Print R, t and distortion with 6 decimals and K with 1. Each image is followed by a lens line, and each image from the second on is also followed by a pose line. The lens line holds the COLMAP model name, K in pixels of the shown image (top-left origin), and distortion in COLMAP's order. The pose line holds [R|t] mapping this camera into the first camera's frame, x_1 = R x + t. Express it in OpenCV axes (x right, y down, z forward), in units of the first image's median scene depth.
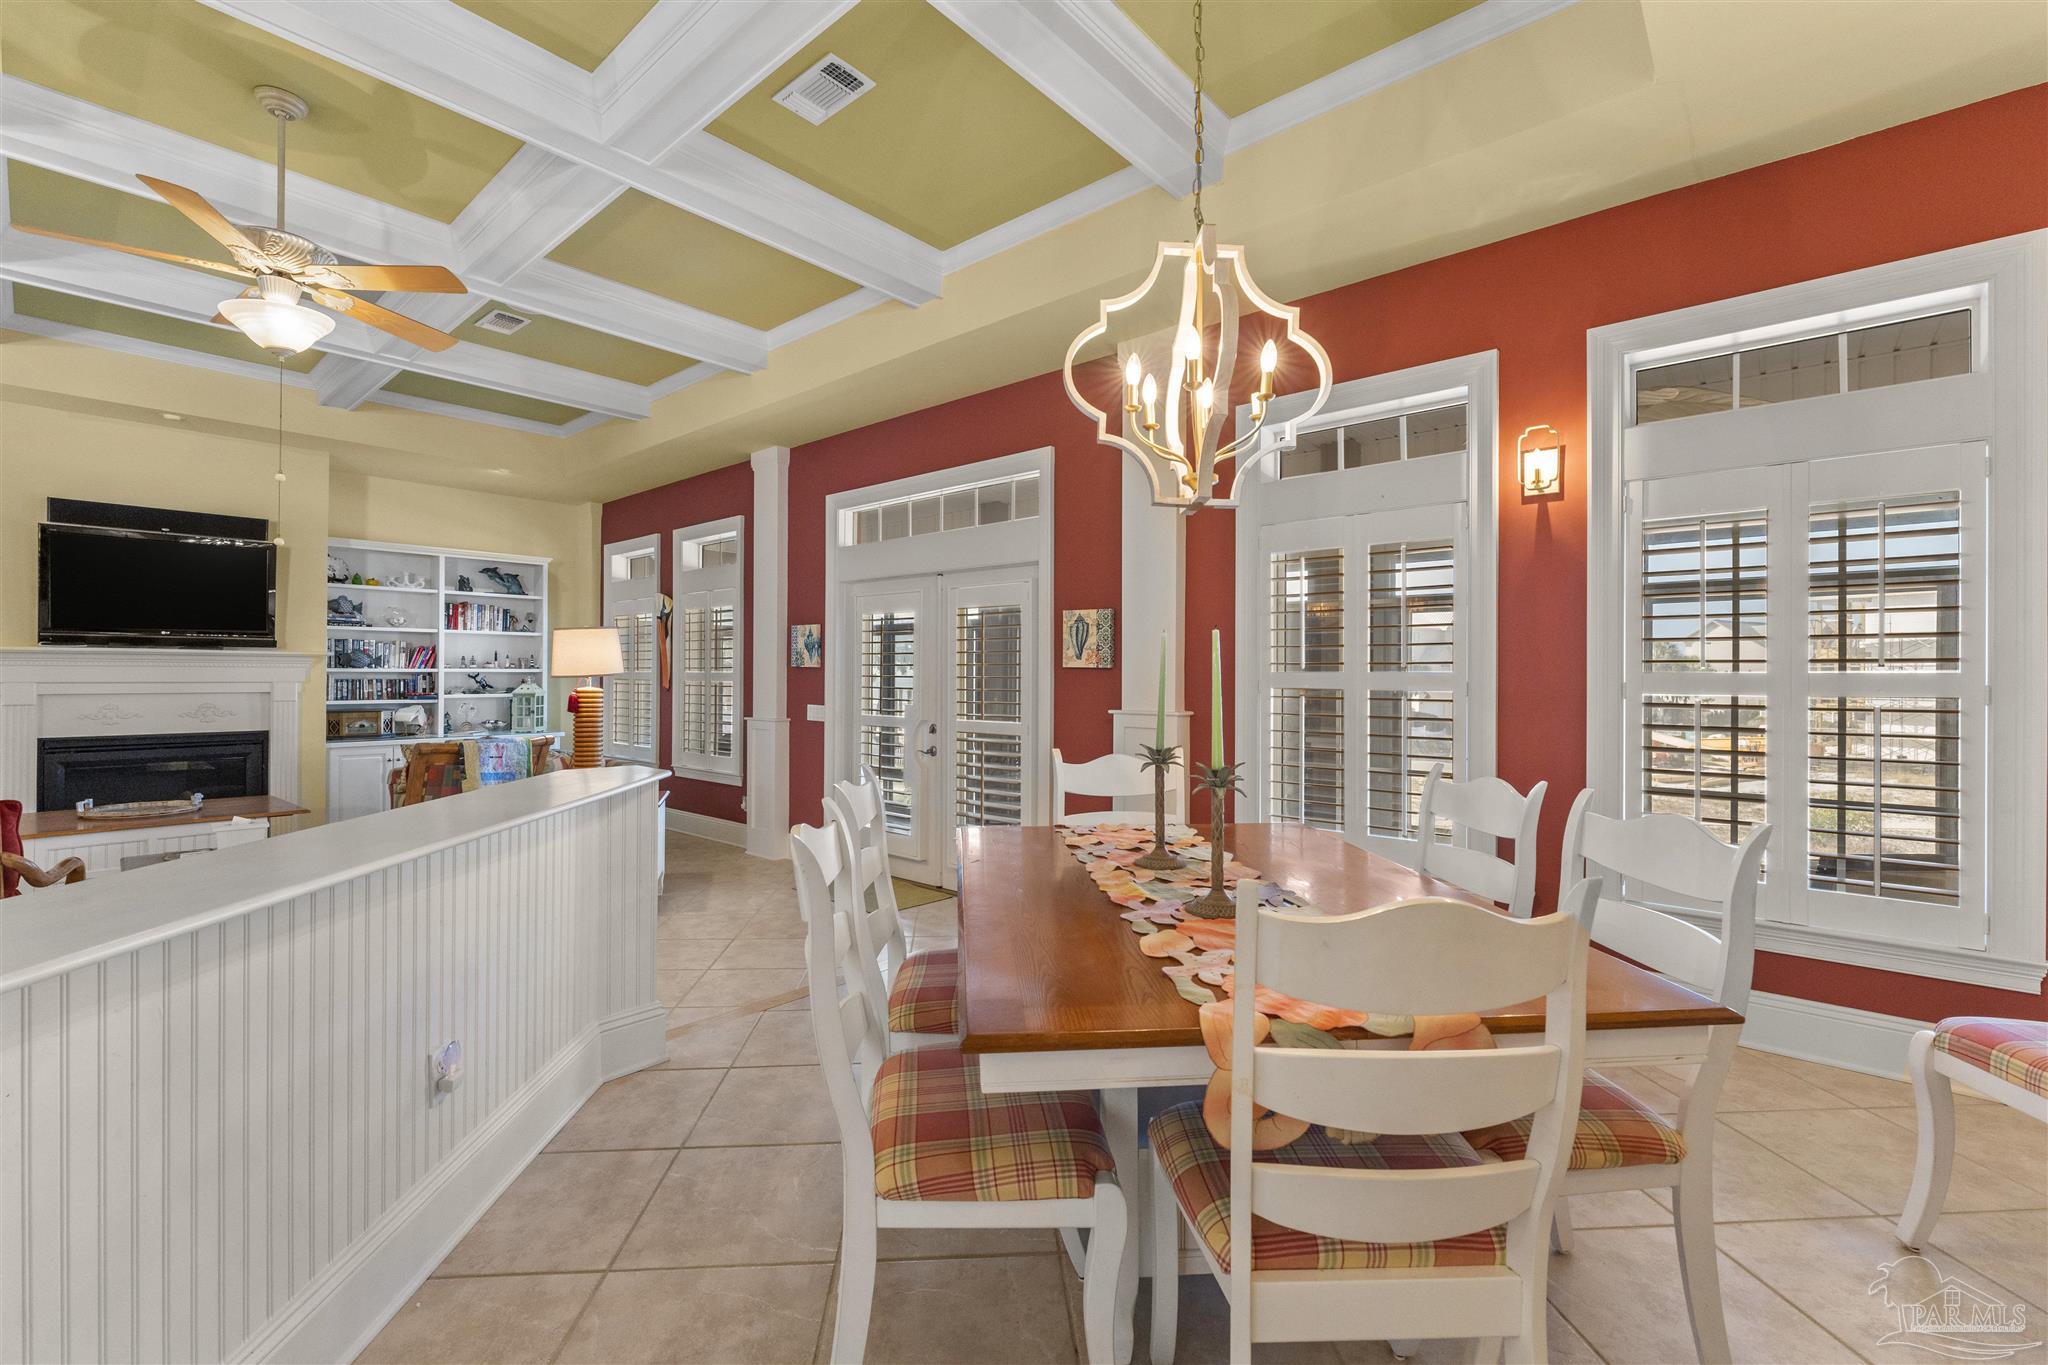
lens RADIAL K [[870.1, 0, 1015.2], [0, 870.1, 669.6], [0, 0, 1]] dist [0.003932, 0.001664]
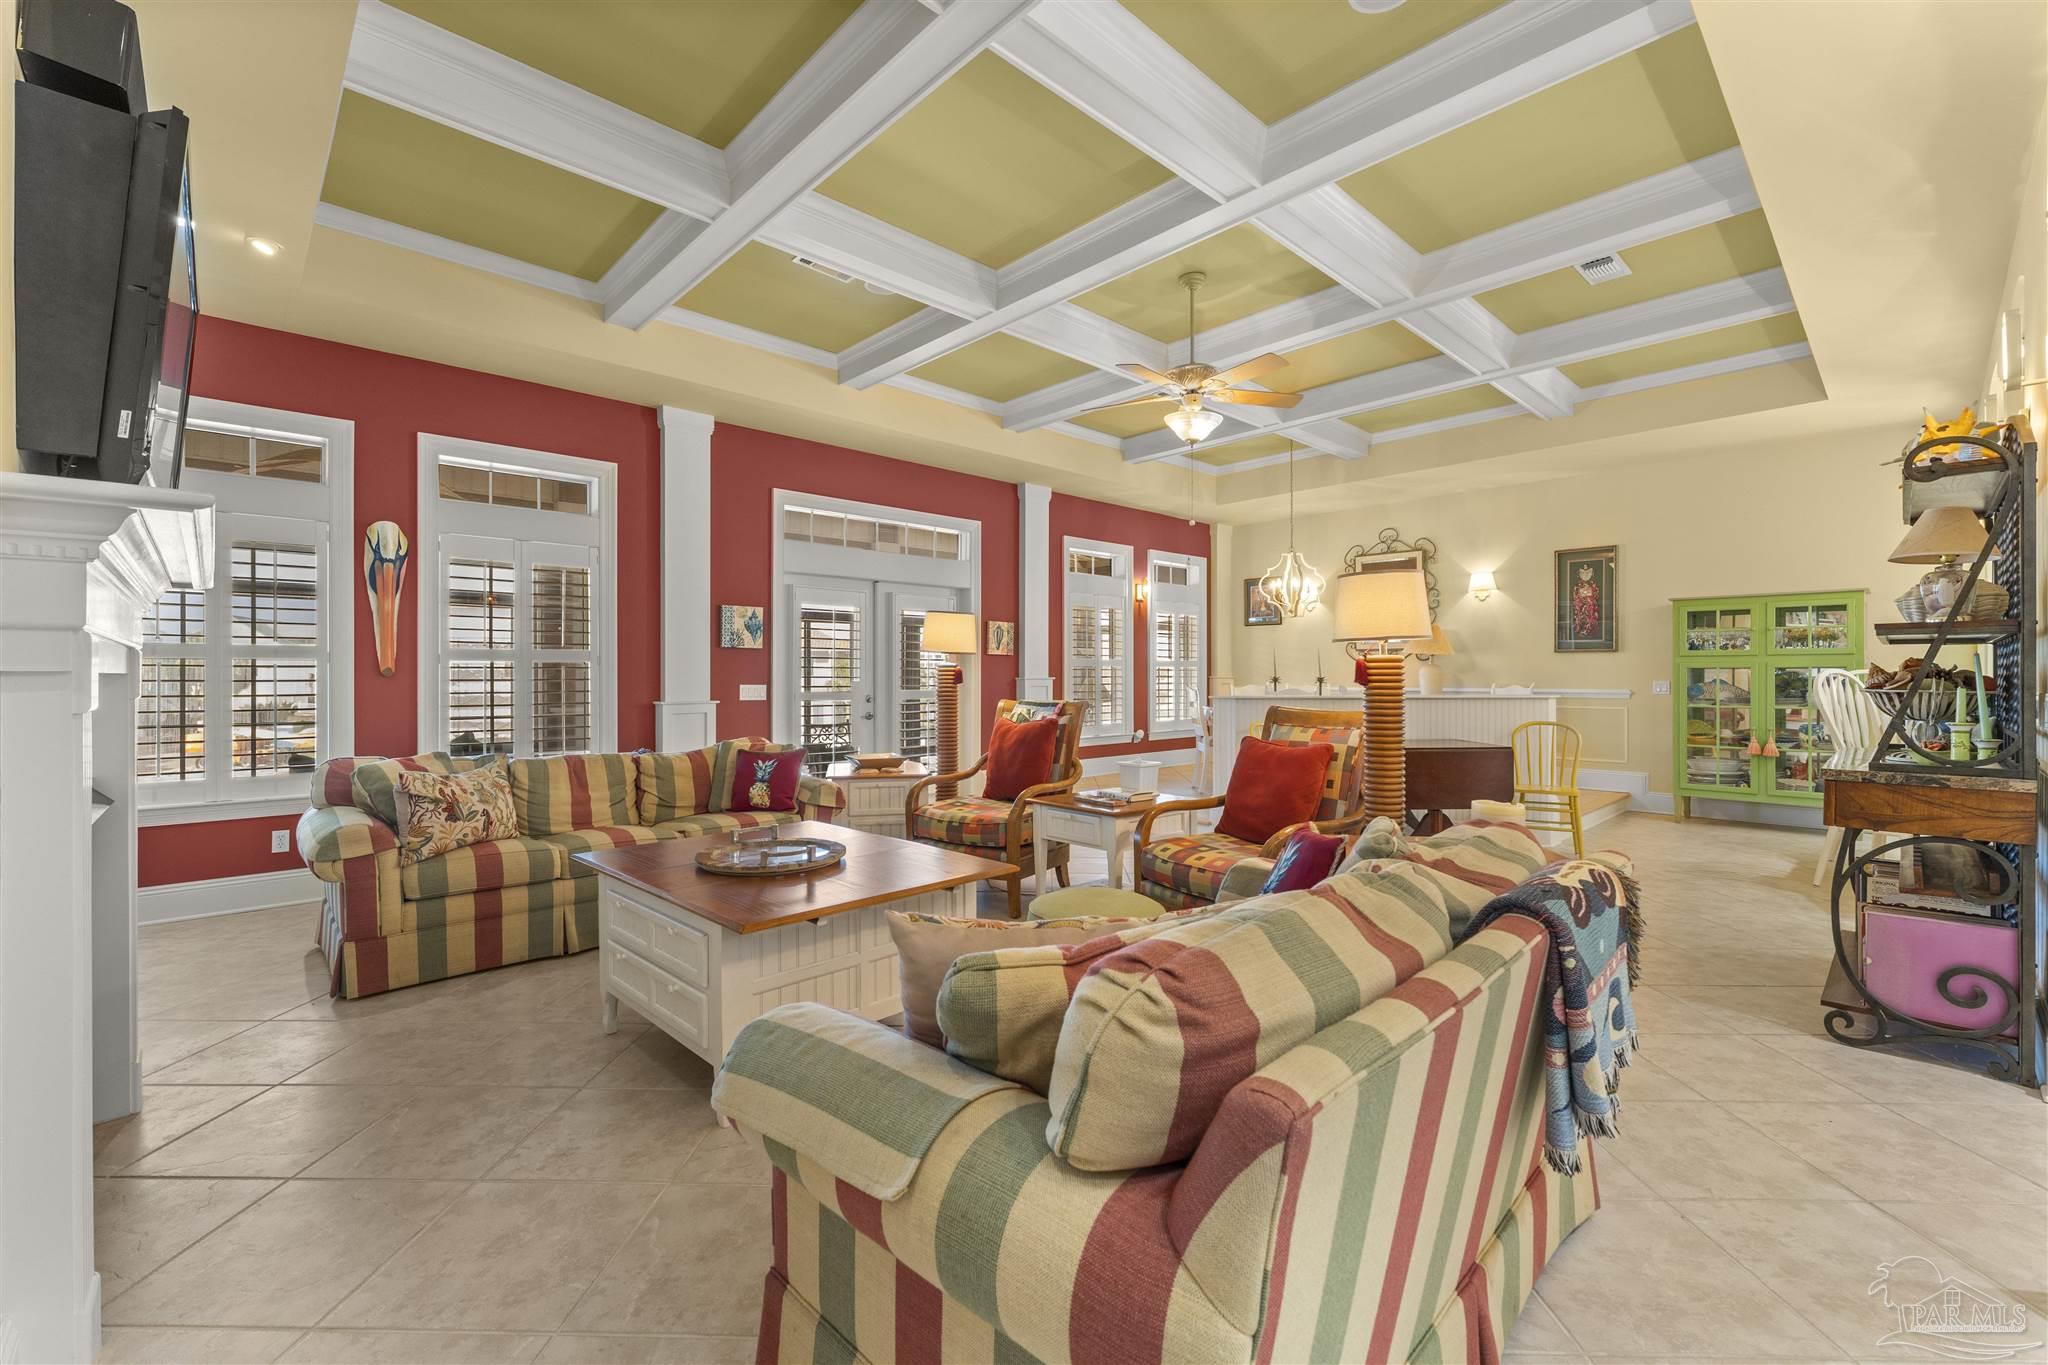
lens RADIAL K [[870.1, 0, 1034.3], [0, 870.1, 672.5], [0, 0, 1]] dist [0.003932, 0.001664]
pose [[0.068918, 0.000035, 0.997622, -1.061833], [-0.001502, 0.999999, 0.000069, 0.021680], [-0.997621, -0.001503, 0.068918, 0.515246]]
